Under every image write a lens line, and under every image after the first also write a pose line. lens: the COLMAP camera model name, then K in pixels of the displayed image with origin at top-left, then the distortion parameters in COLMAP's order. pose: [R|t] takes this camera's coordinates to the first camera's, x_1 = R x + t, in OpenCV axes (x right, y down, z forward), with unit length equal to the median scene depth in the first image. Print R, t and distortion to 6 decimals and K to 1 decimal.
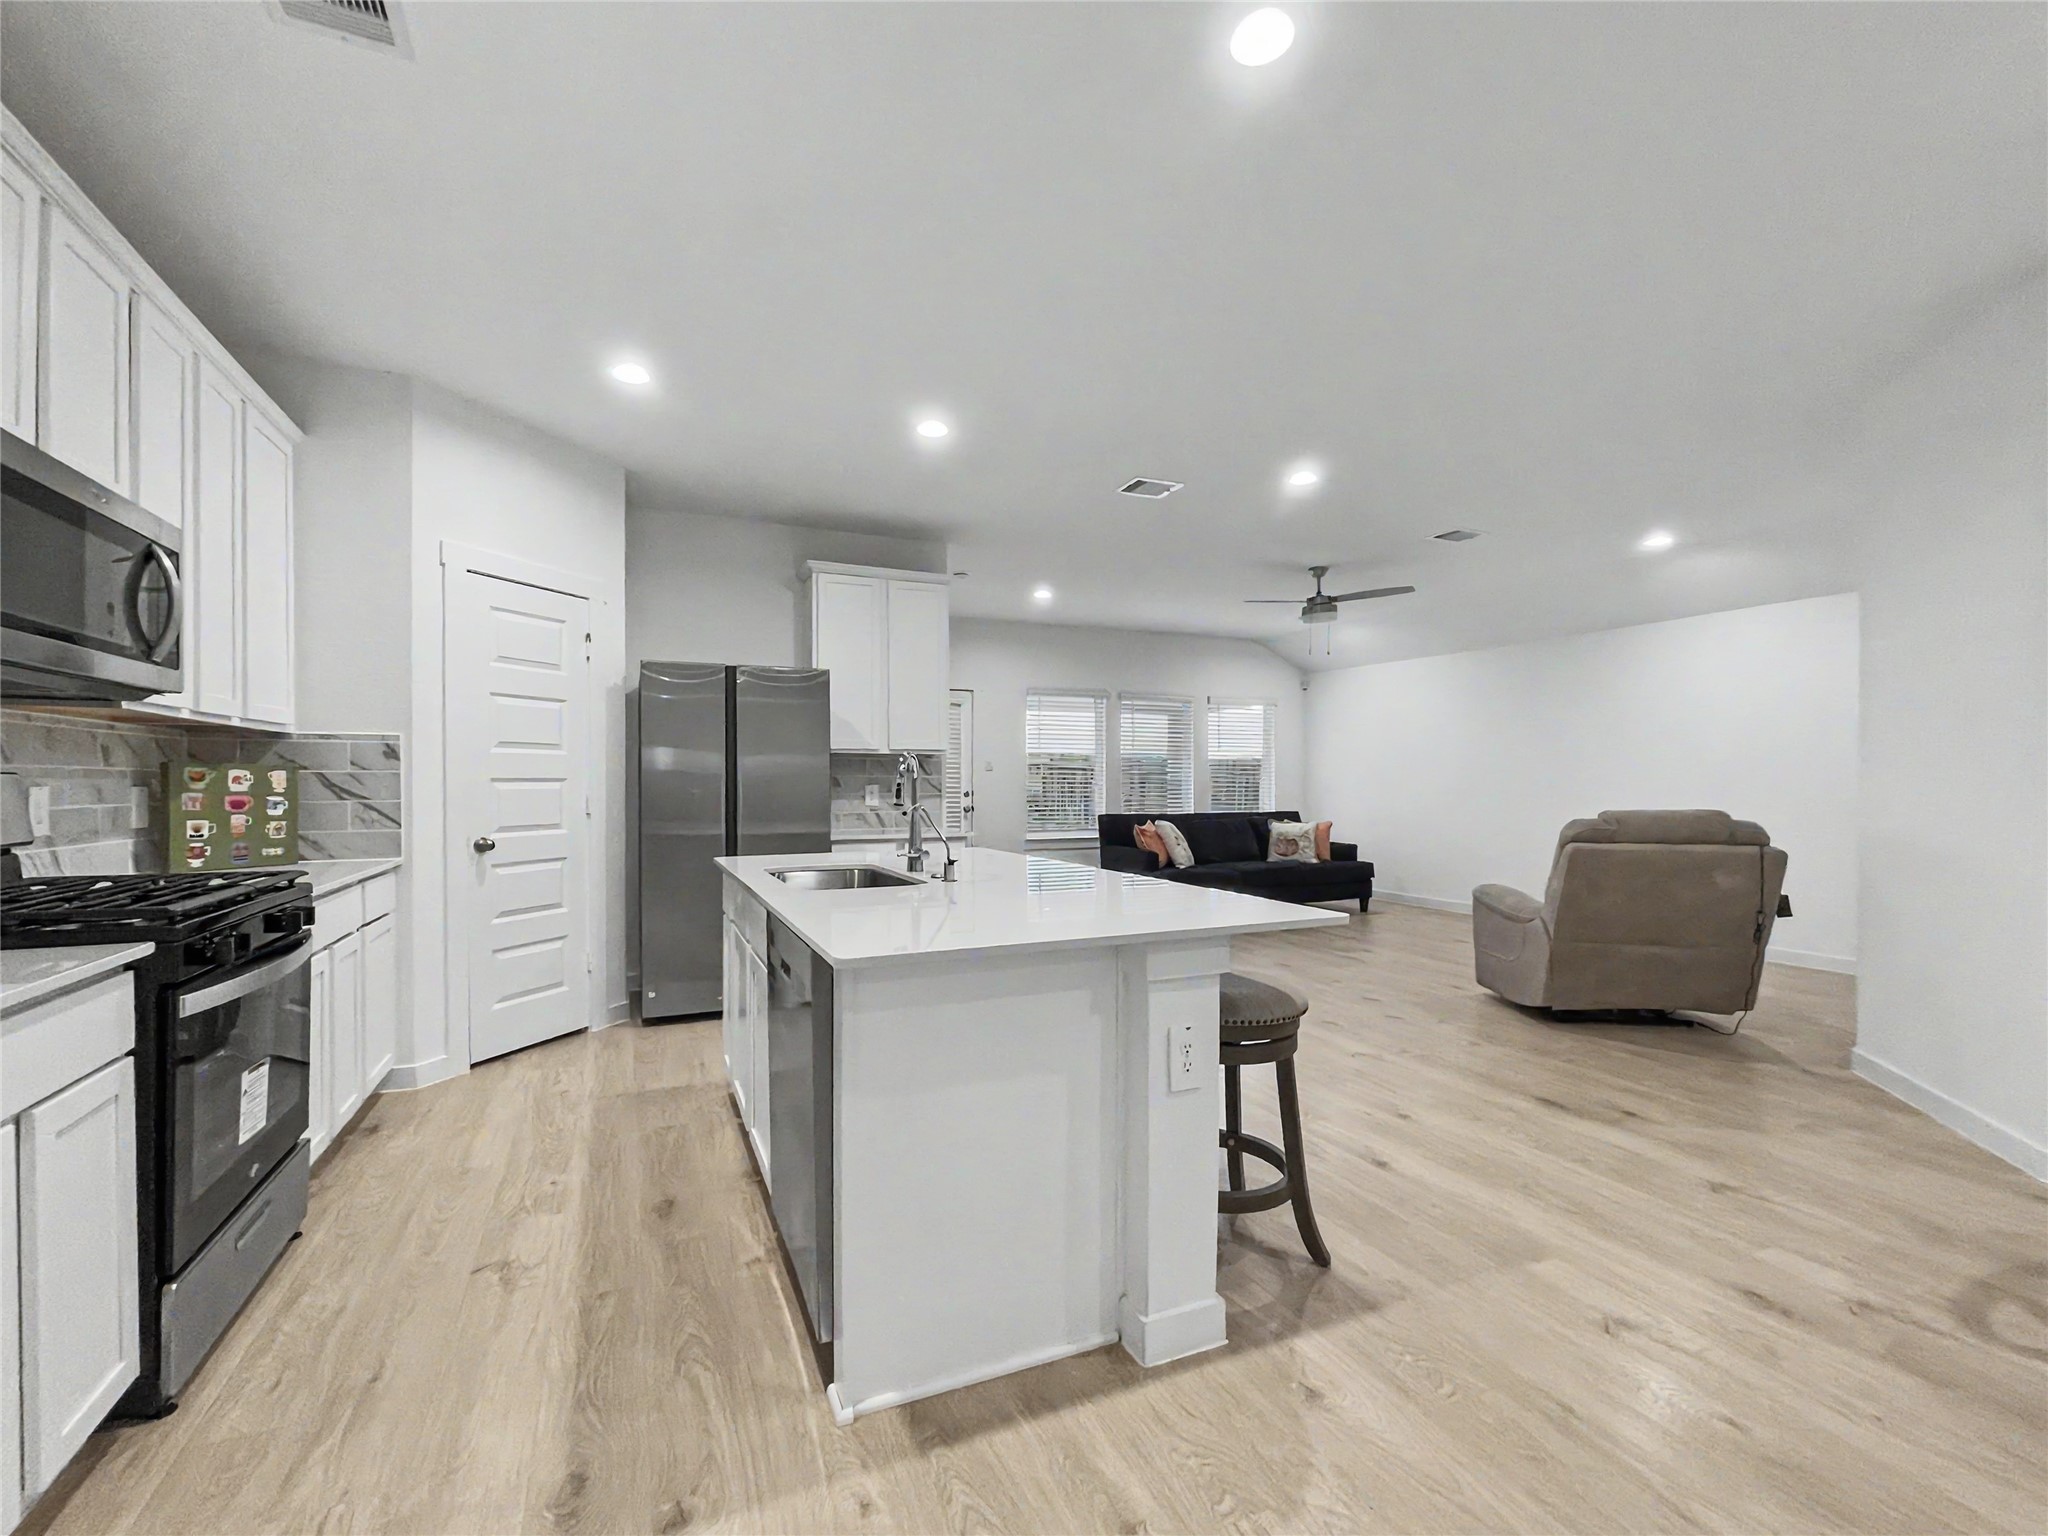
lens RADIAL K [[880.2, 0, 1000.0], [0, 880.2, 793.7], [0, 0, 1]] dist [0.001585, 0.000445]
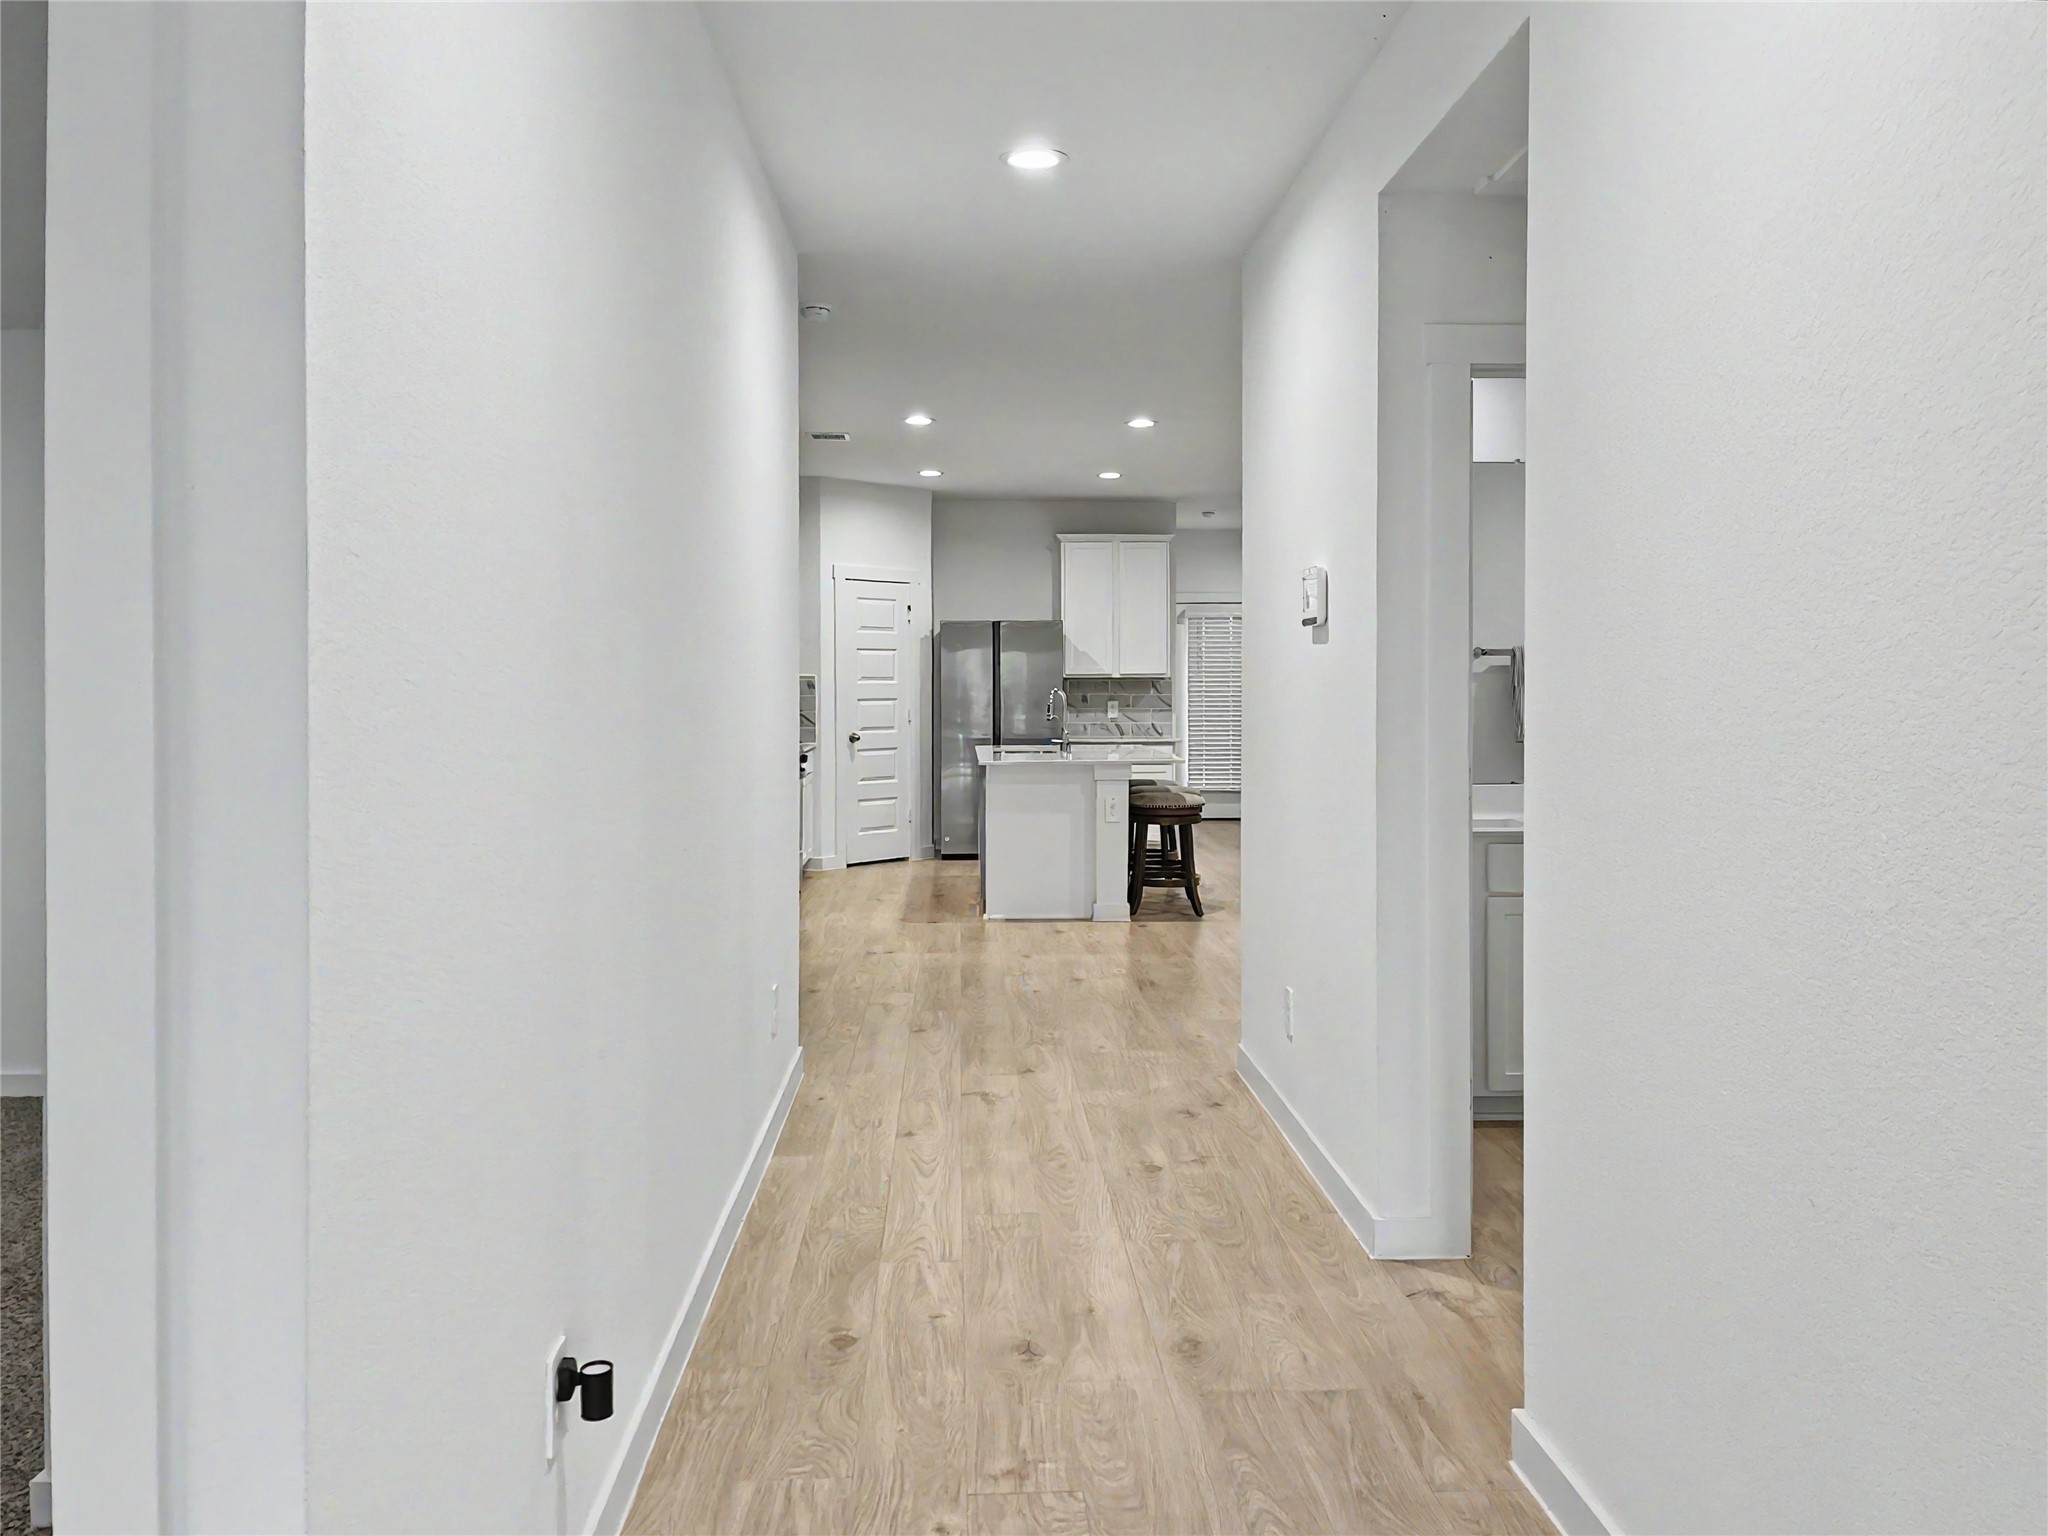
lens RADIAL K [[1623.6, 0, 1024.0], [0, 1623.6, 768.0], [0, 0, 1]] dist [0.000670, -0.000032]
pose [[0.933720, 0.017396, -0.357581, 0.910983], [-0.003018, 0.999166, 0.040729, -0.013655], [0.357991, -0.036950, 0.932993, -1.950578]]
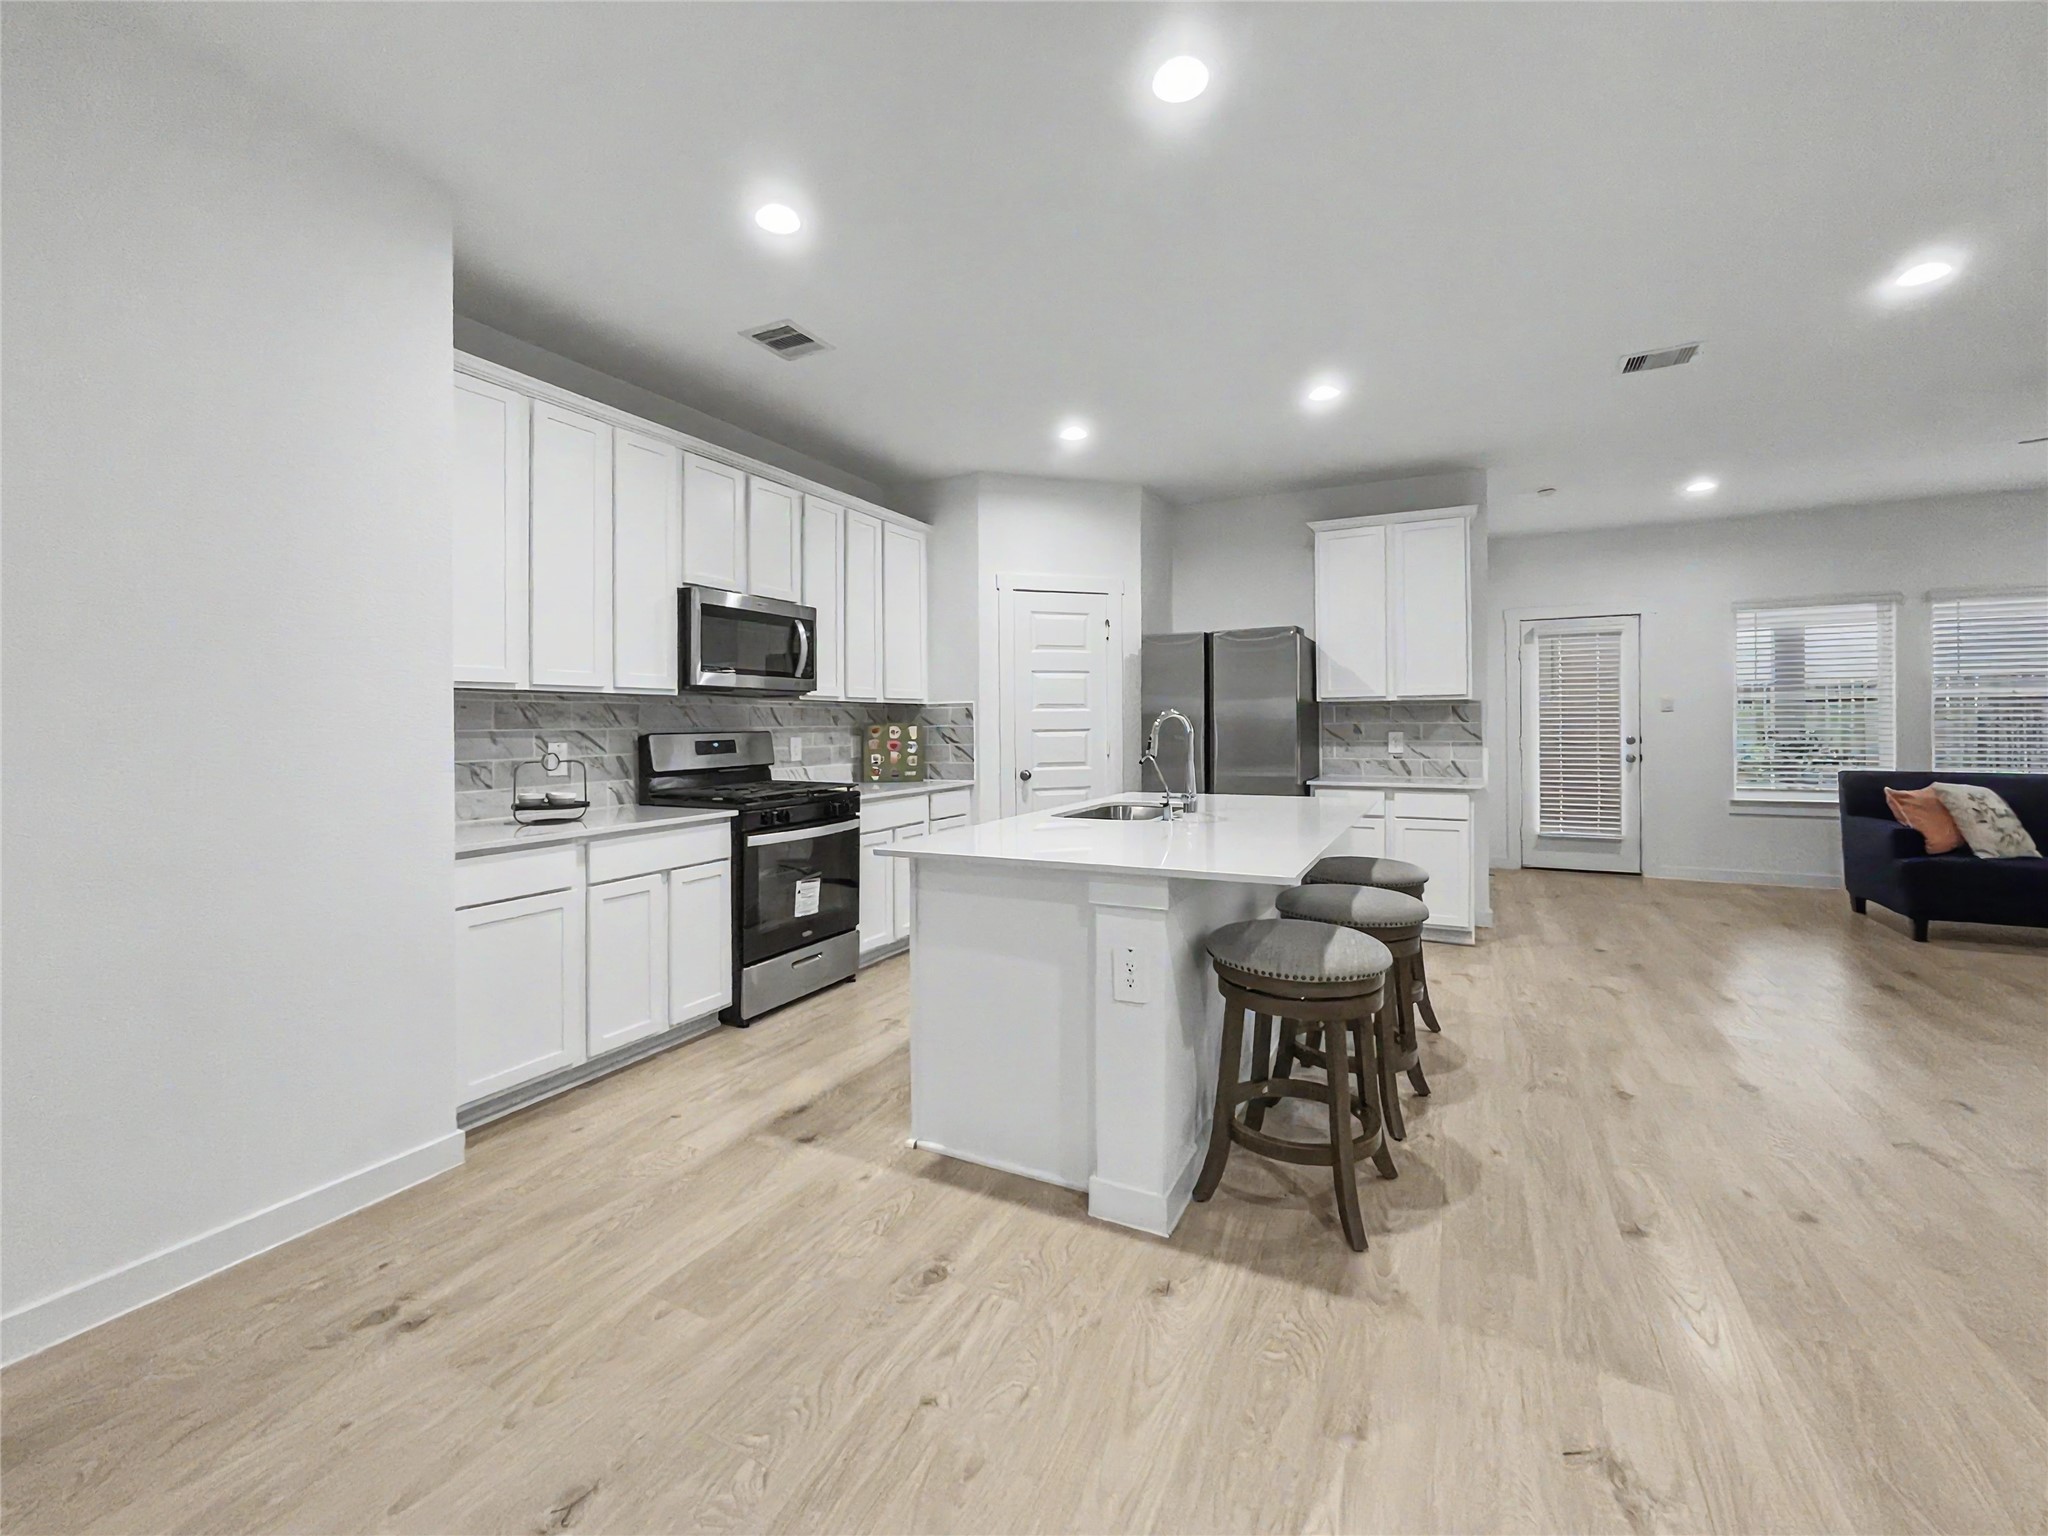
lens RADIAL K [[863.2, 0, 1003.1], [0, 863.2, 731.5], [0, 0, 1]] dist [0.000178, -0.000115]
pose [[0.627842, 0.001269, -0.778340, 0.533794], [-0.002455, 0.999997, -0.000350, -0.014289], [0.778337, 0.002131, 0.627843, 0.073755]]
